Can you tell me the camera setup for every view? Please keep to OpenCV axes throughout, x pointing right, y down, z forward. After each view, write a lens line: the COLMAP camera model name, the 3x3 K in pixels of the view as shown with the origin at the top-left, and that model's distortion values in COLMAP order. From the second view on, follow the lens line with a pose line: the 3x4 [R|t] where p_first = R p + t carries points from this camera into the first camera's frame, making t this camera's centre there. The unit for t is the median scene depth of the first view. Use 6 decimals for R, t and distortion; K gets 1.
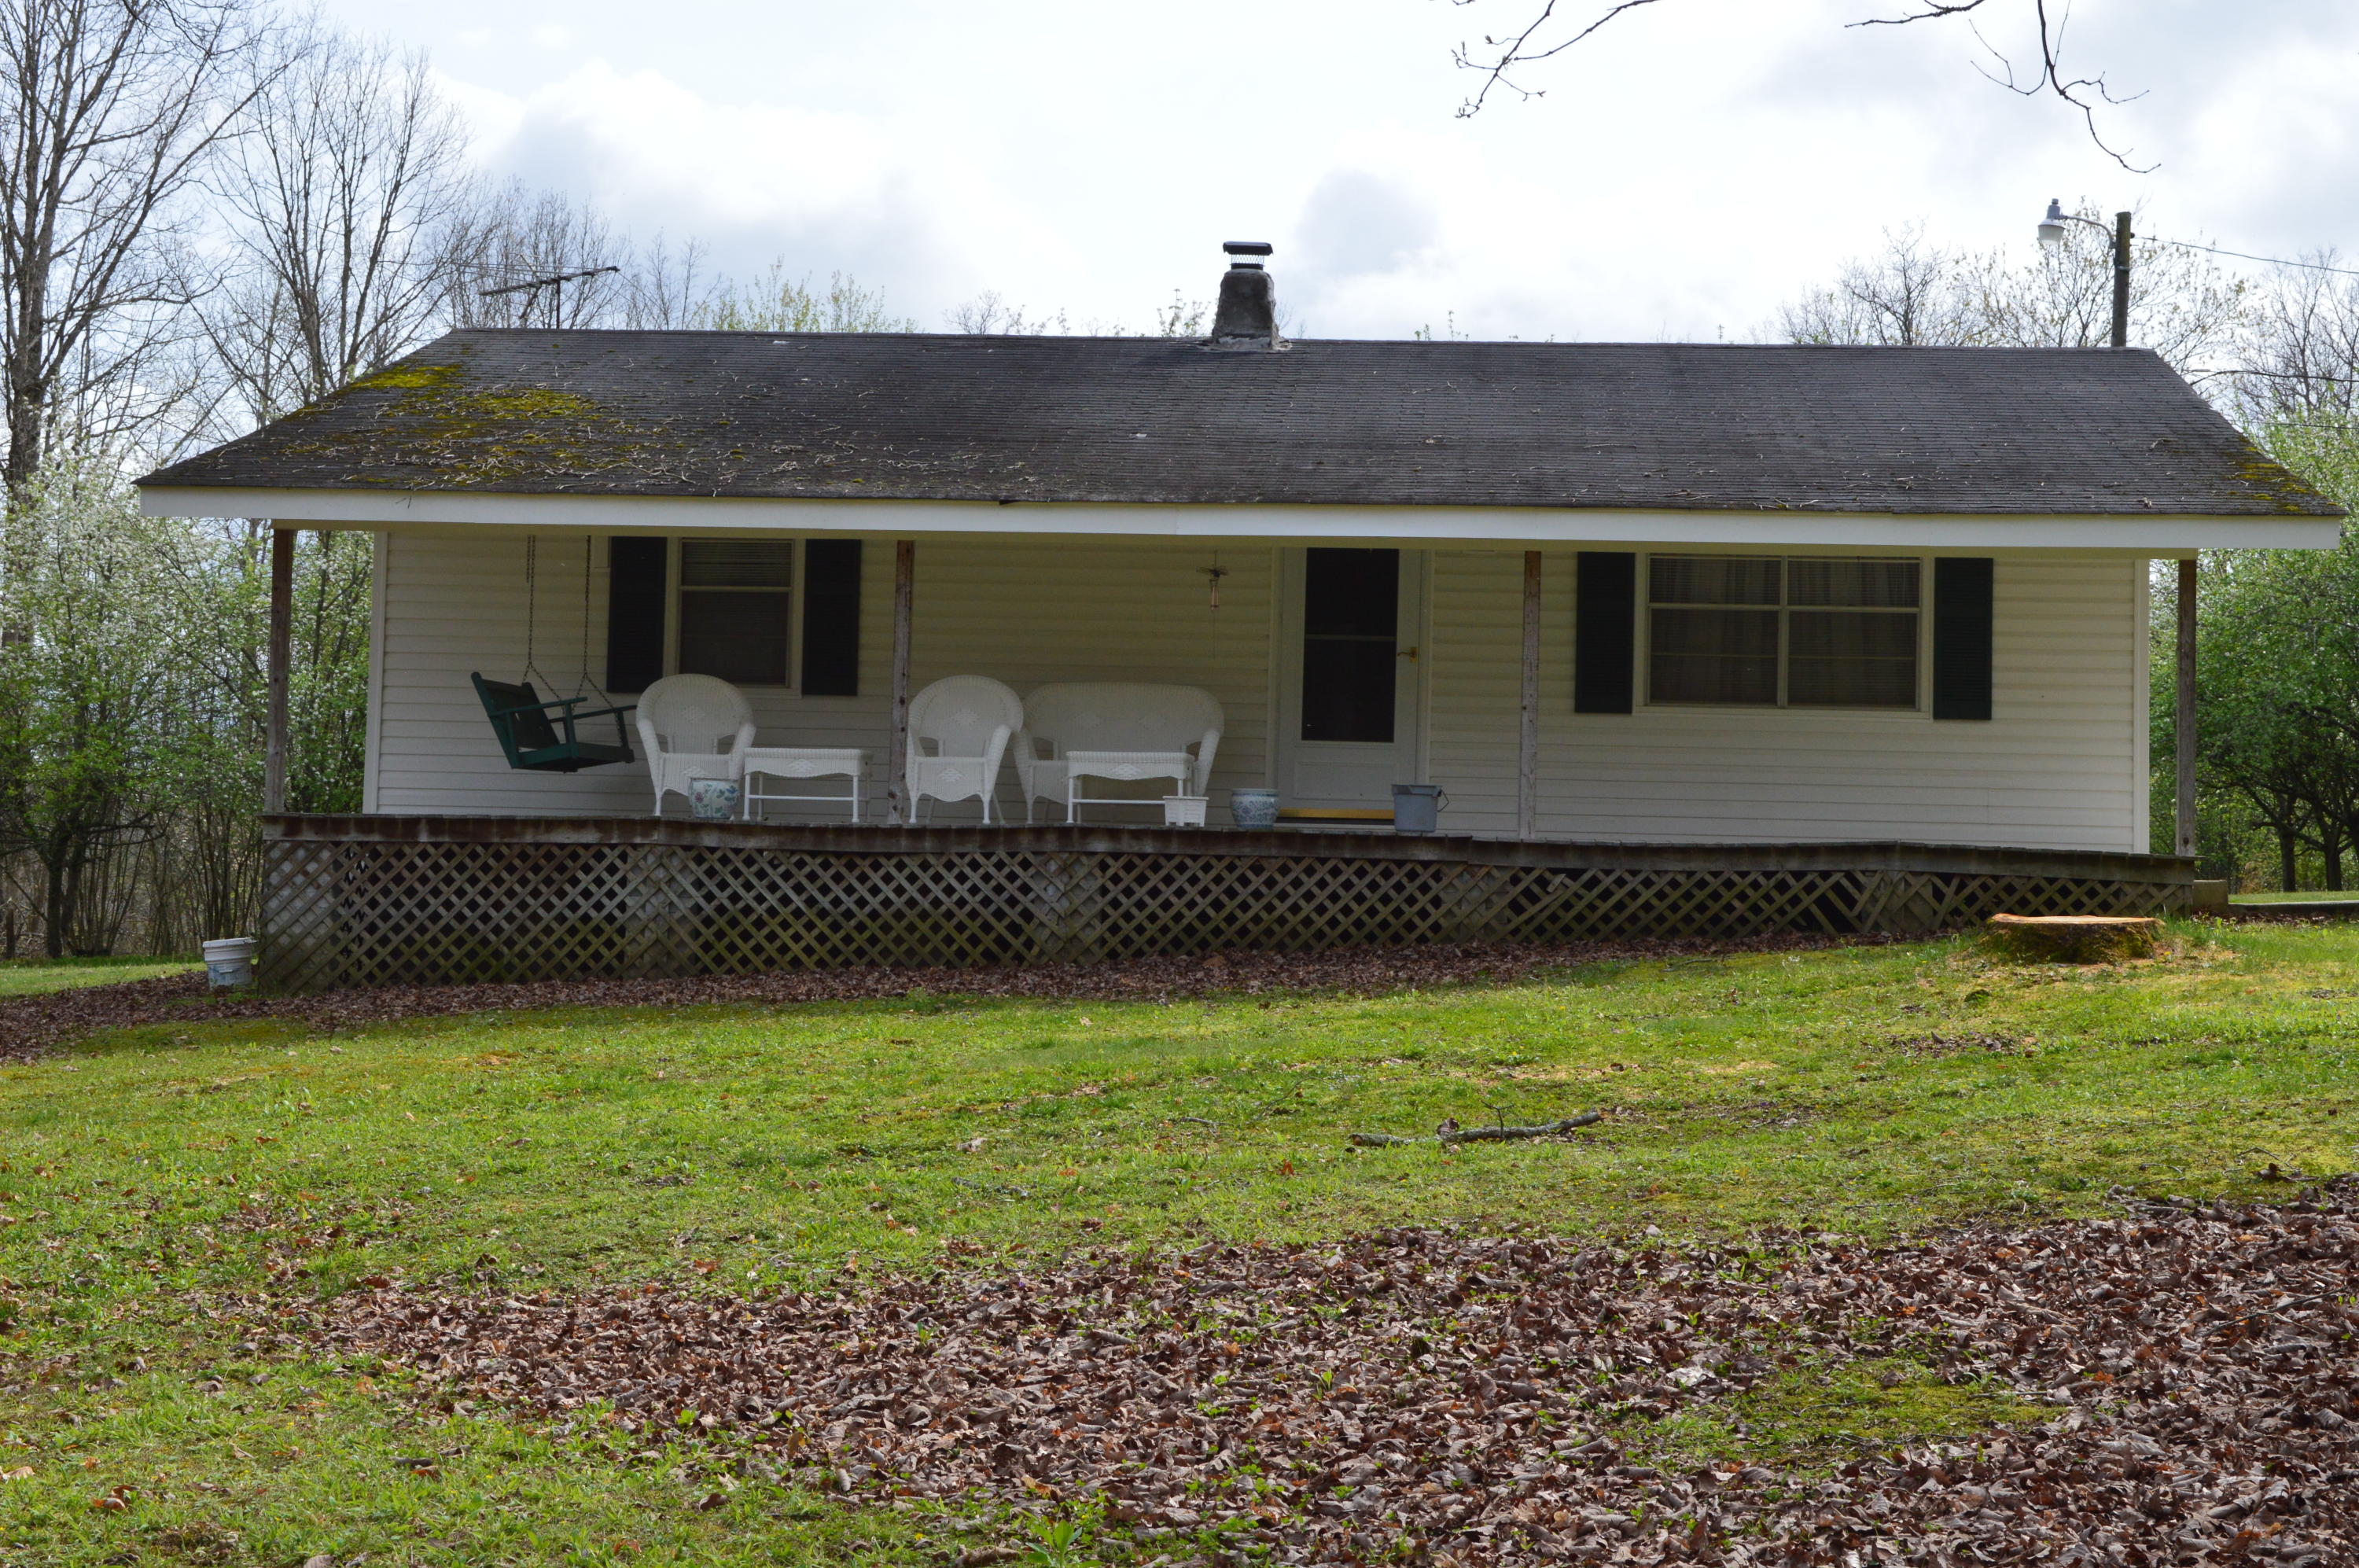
lens RADIAL K [[3723.5, 0, 1179.0], [0, 3723.5, 775.7], [0, 0, 1]] dist [-0.087956, 0.000000]
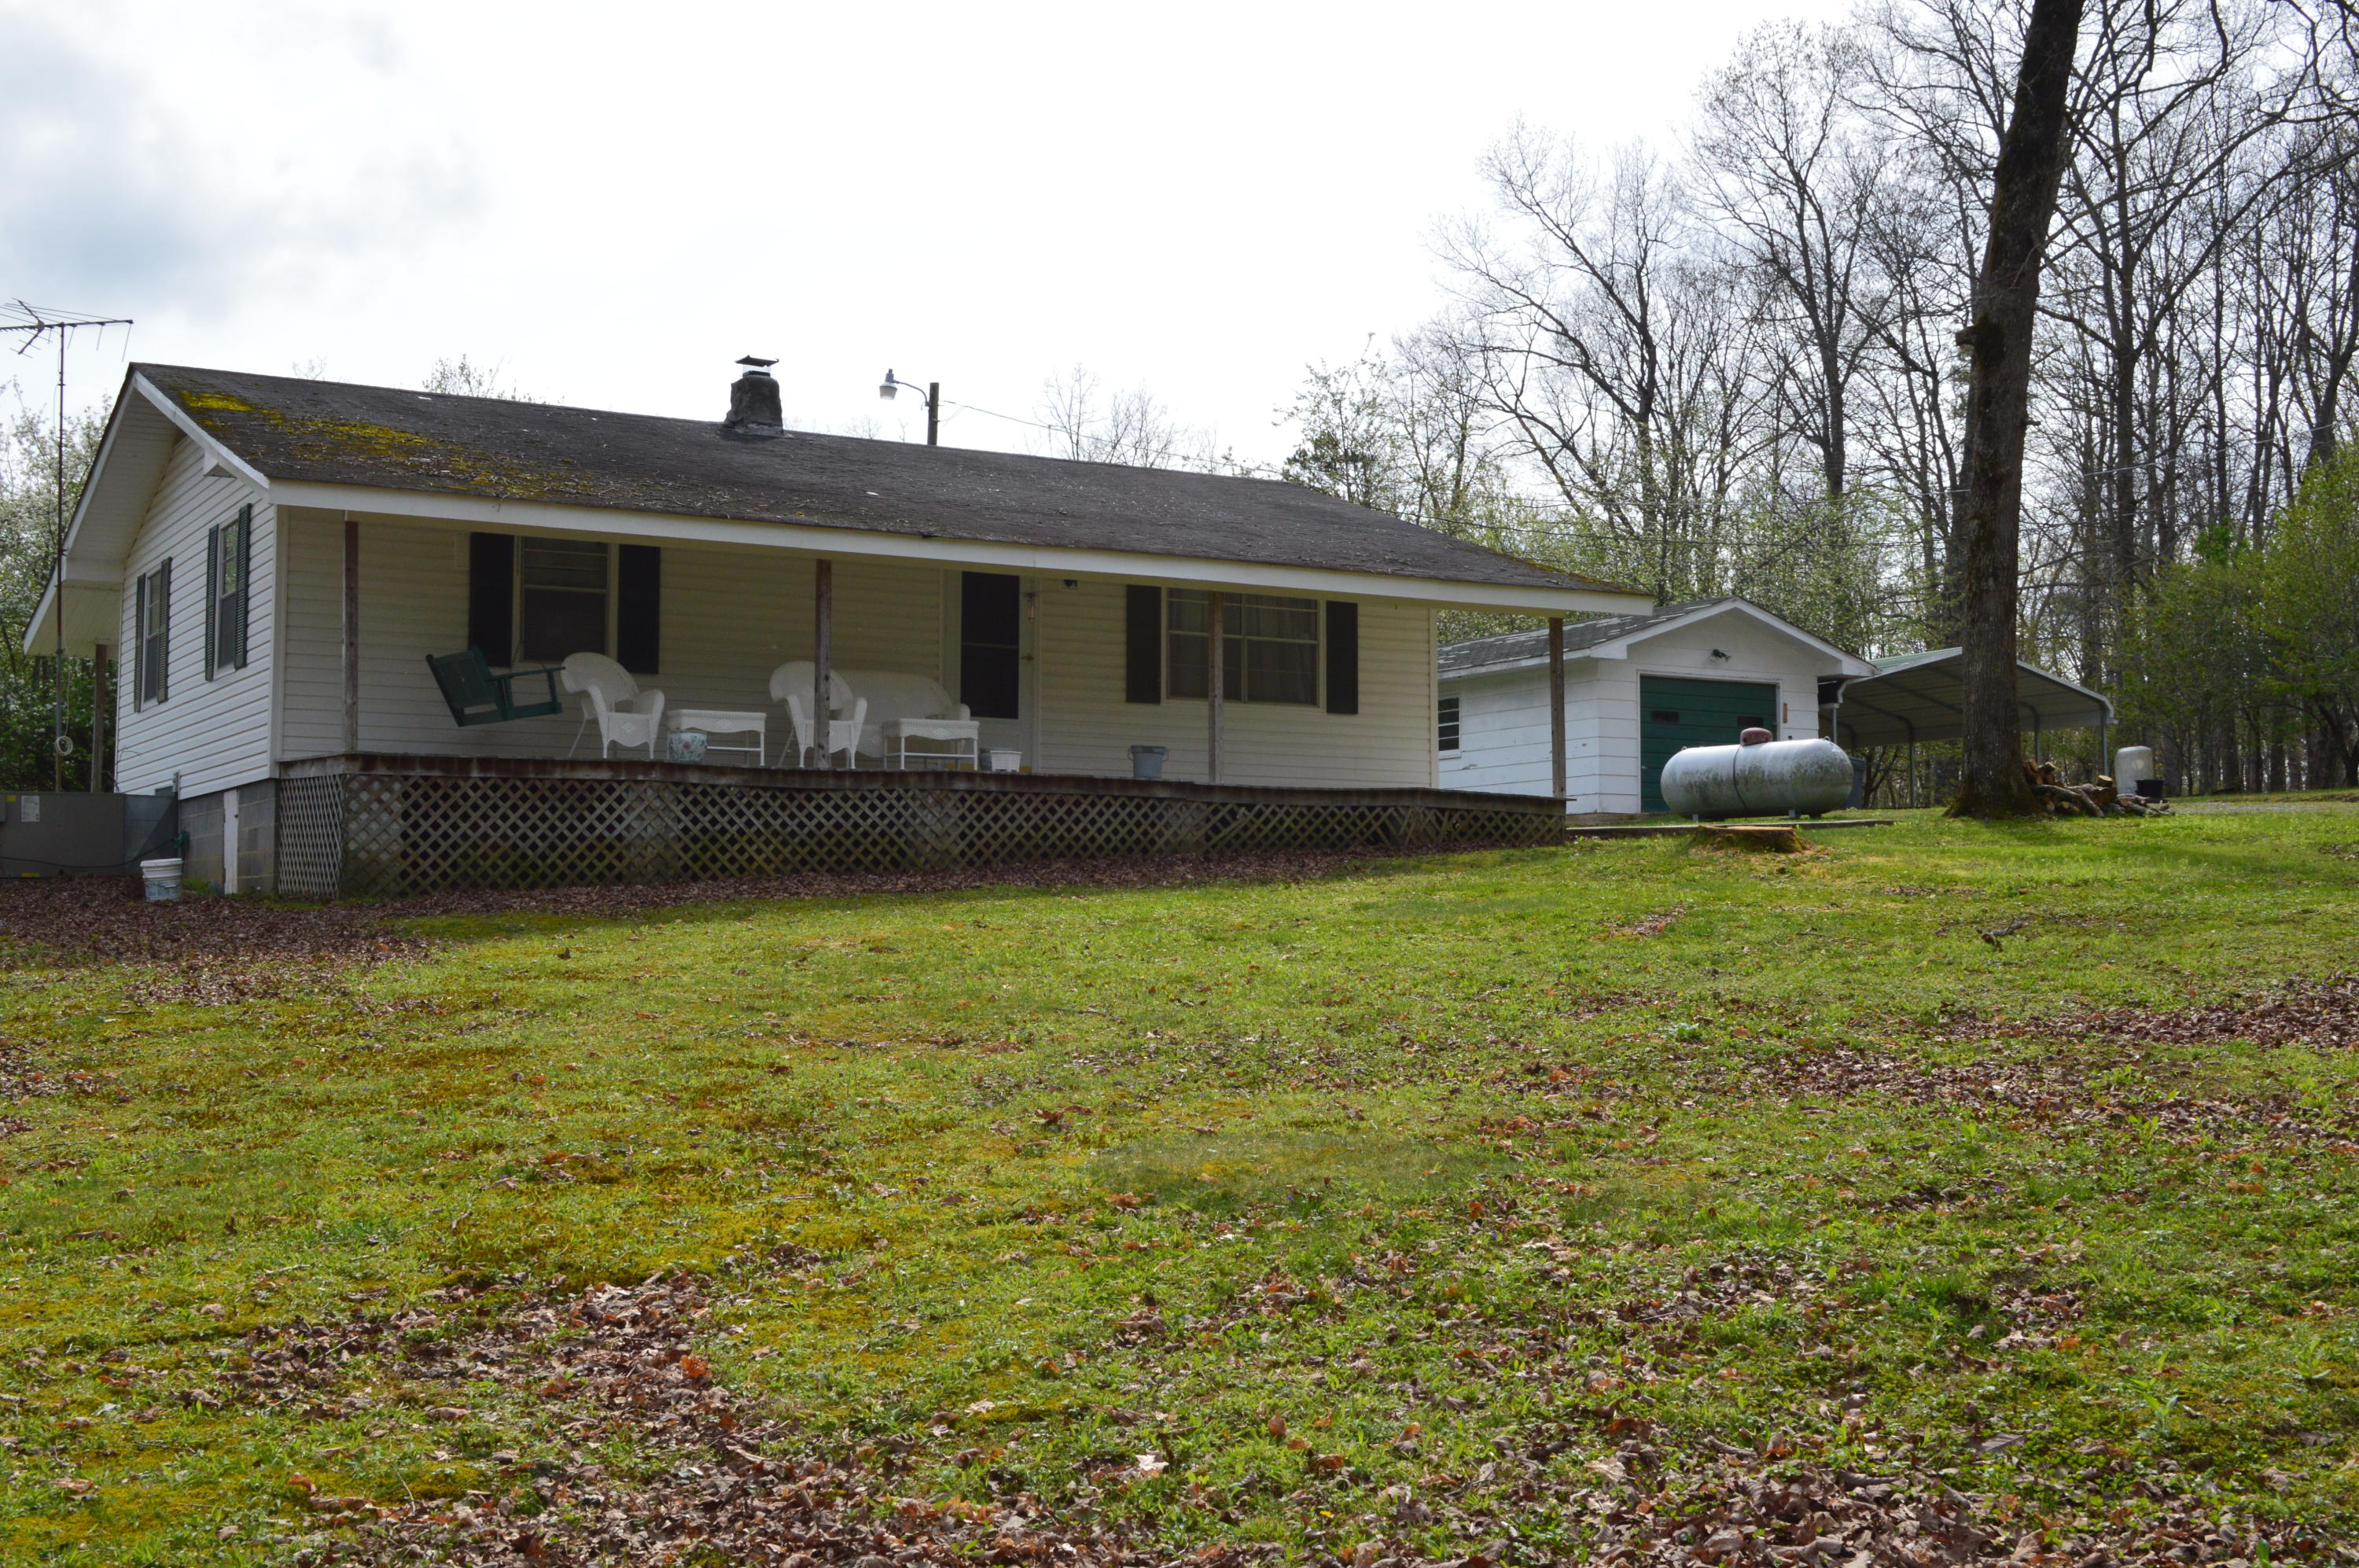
lens RADIAL K [[2653.9, 0, 1179.9], [0, 2653.9, 784.7], [0, 0, 1]] dist [-0.021414, 0.000000]
pose [[0.829741, 0.011263, 0.558034, -0.508491], [-0.012315, 0.999922, -0.001871, 0.019293], [-0.558012, -0.005320, 0.829816, 0.121513]]
